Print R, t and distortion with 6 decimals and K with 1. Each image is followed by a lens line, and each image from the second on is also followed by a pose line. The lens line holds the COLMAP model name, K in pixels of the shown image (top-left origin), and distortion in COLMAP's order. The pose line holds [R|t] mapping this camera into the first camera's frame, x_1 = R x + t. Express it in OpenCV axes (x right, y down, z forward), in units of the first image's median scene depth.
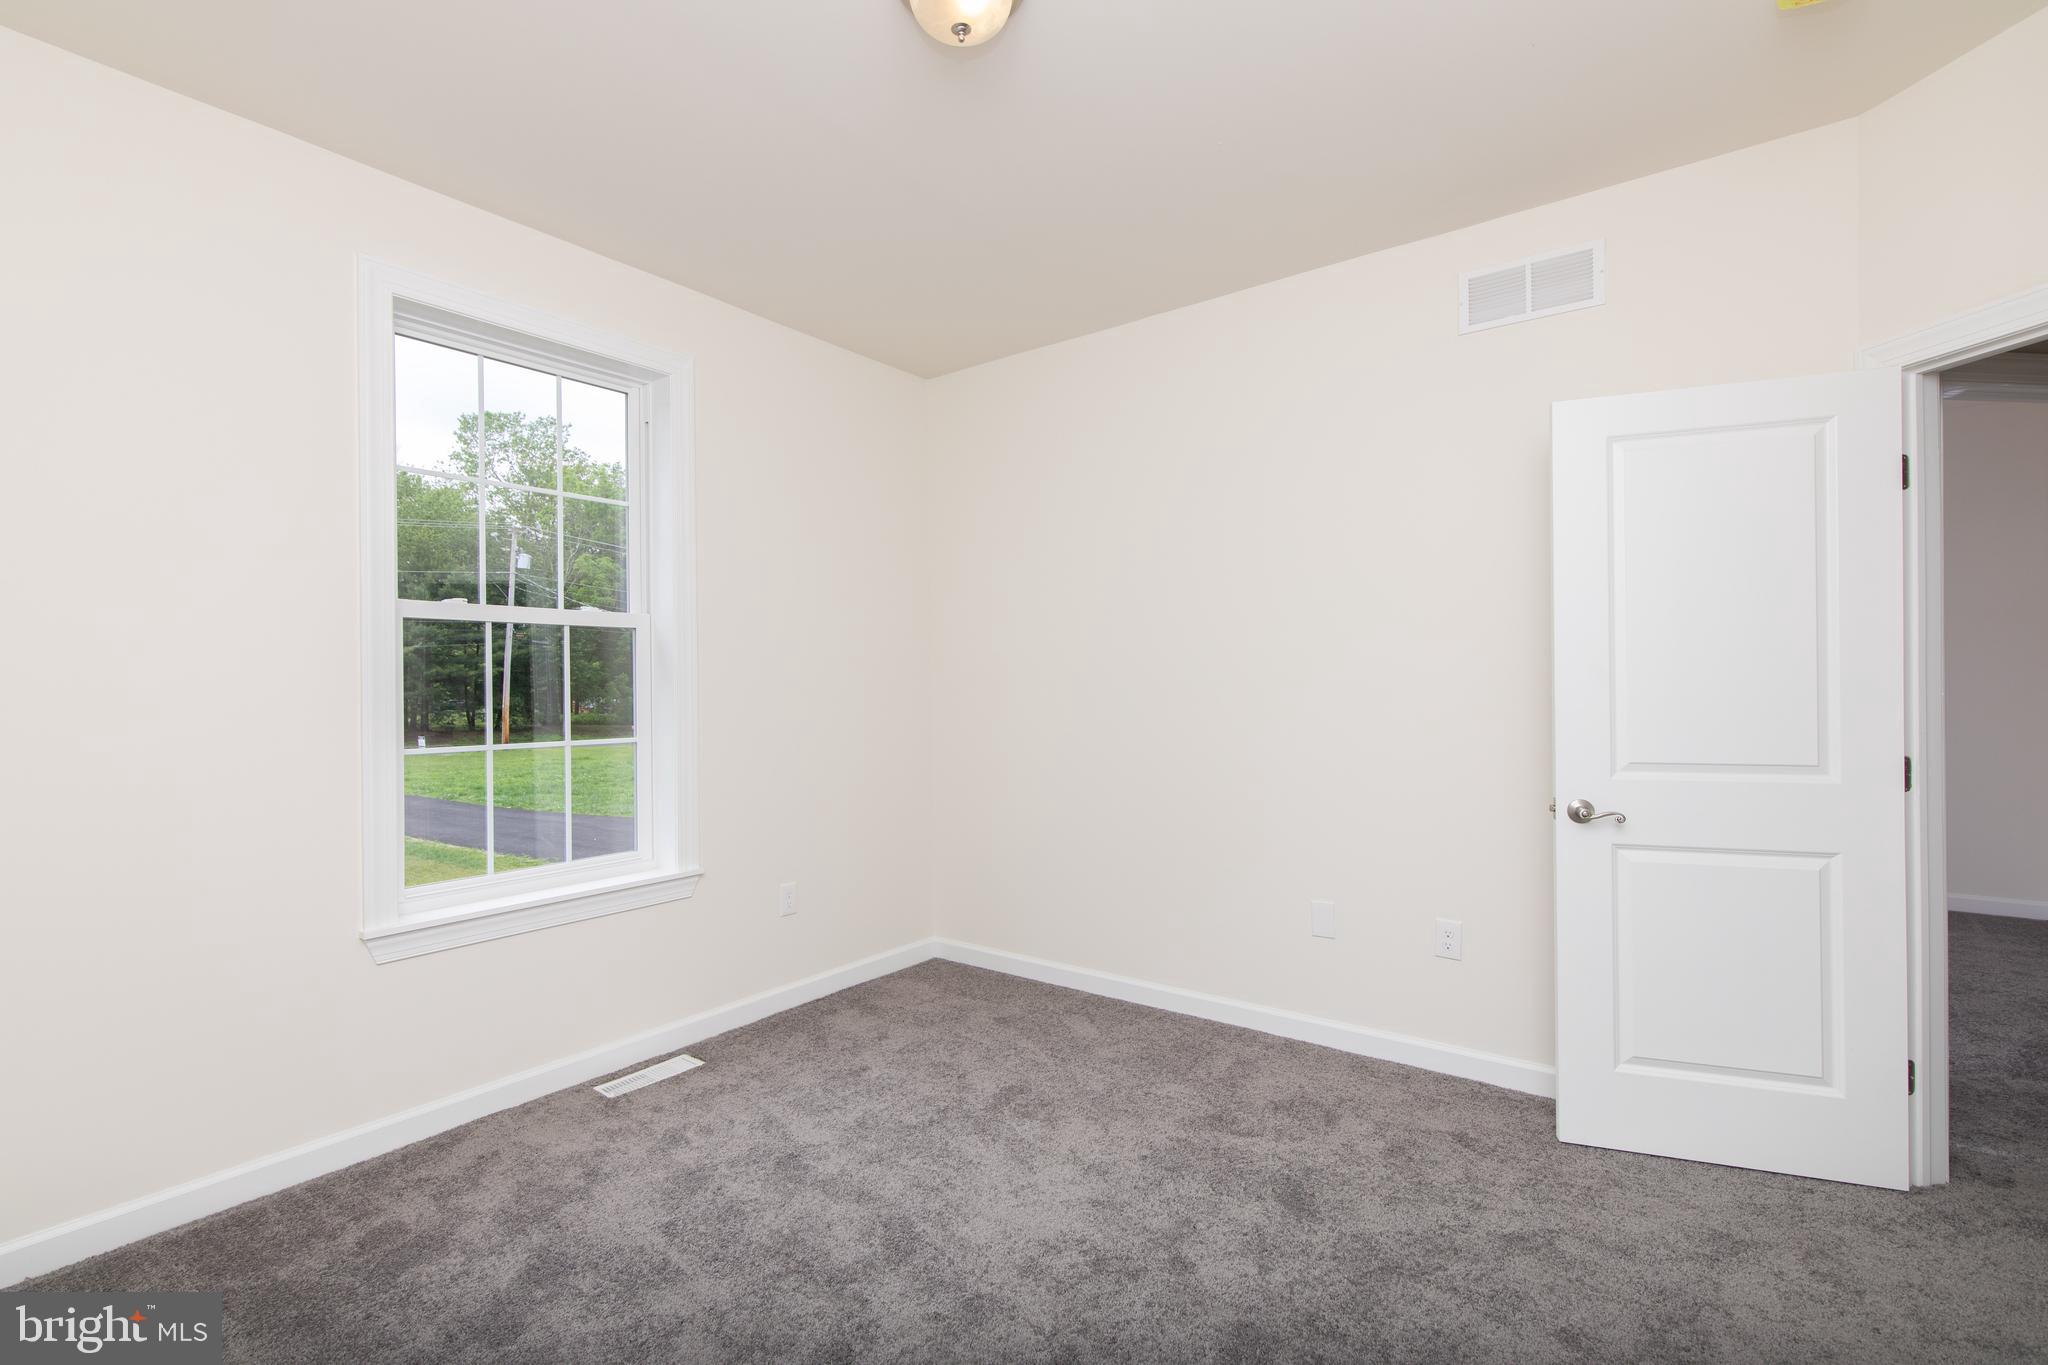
lens RADIAL K [[942.3, 0, 1024.0], [0, 942.3, 682.5], [0, 0, 1]] dist [0.019821, -0.000102]
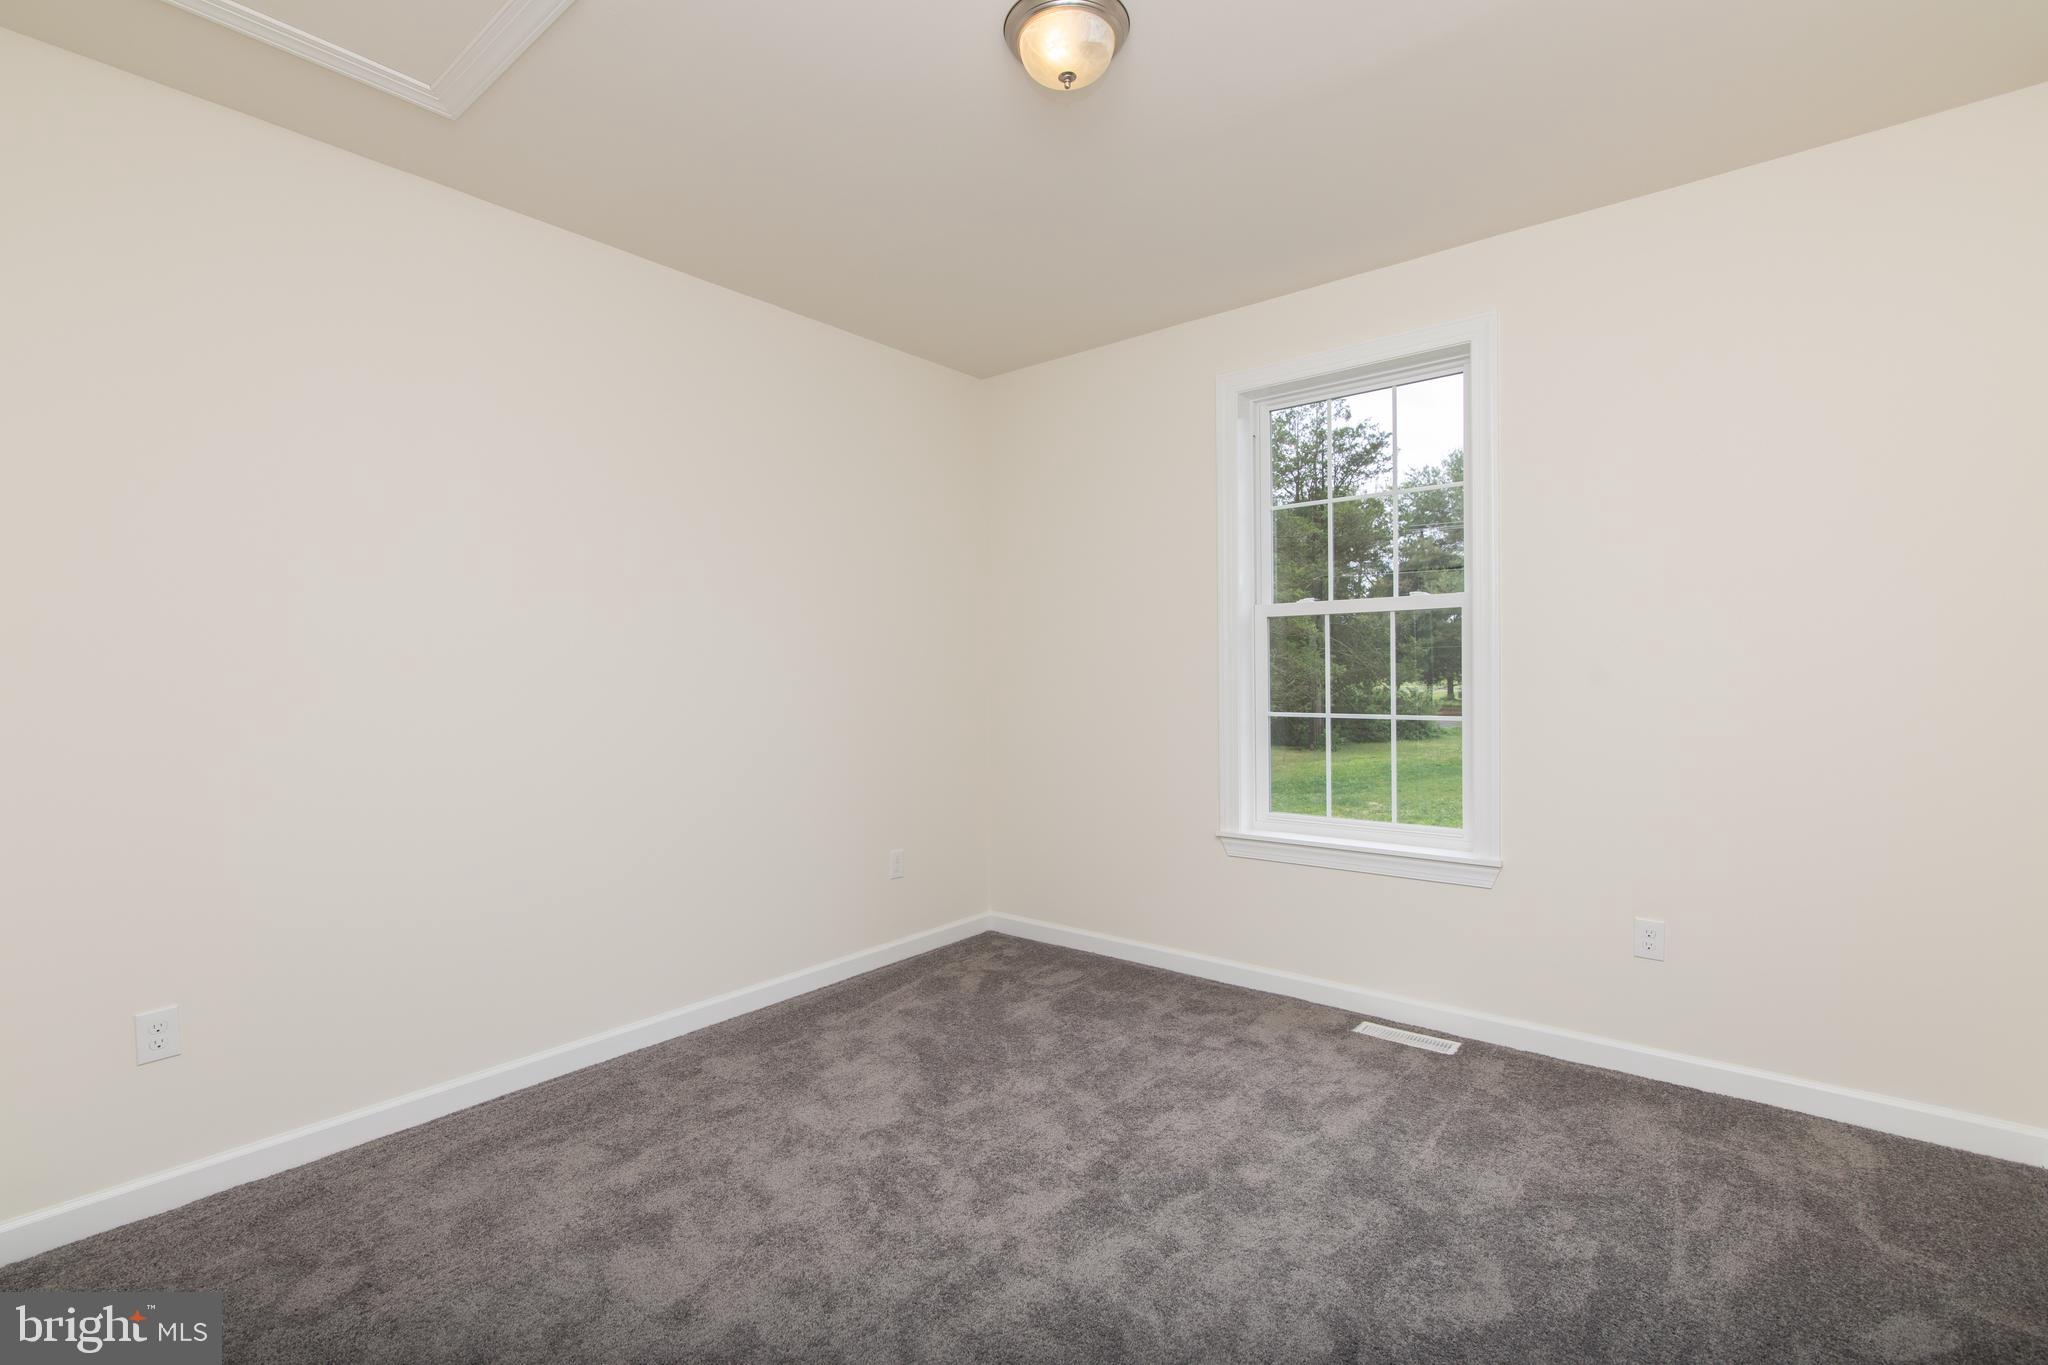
lens RADIAL K [[942.3, 0, 1024.0], [0, 942.3, 682.5], [0, 0, 1]] dist [0.019821, -0.000102]
pose [[-0.045105, 0.011891, -0.998911, 0.672463], [0.009796, 0.999886, 0.011461, 0.006859], [0.998934, -0.009269, -0.045216, 0.637679]]
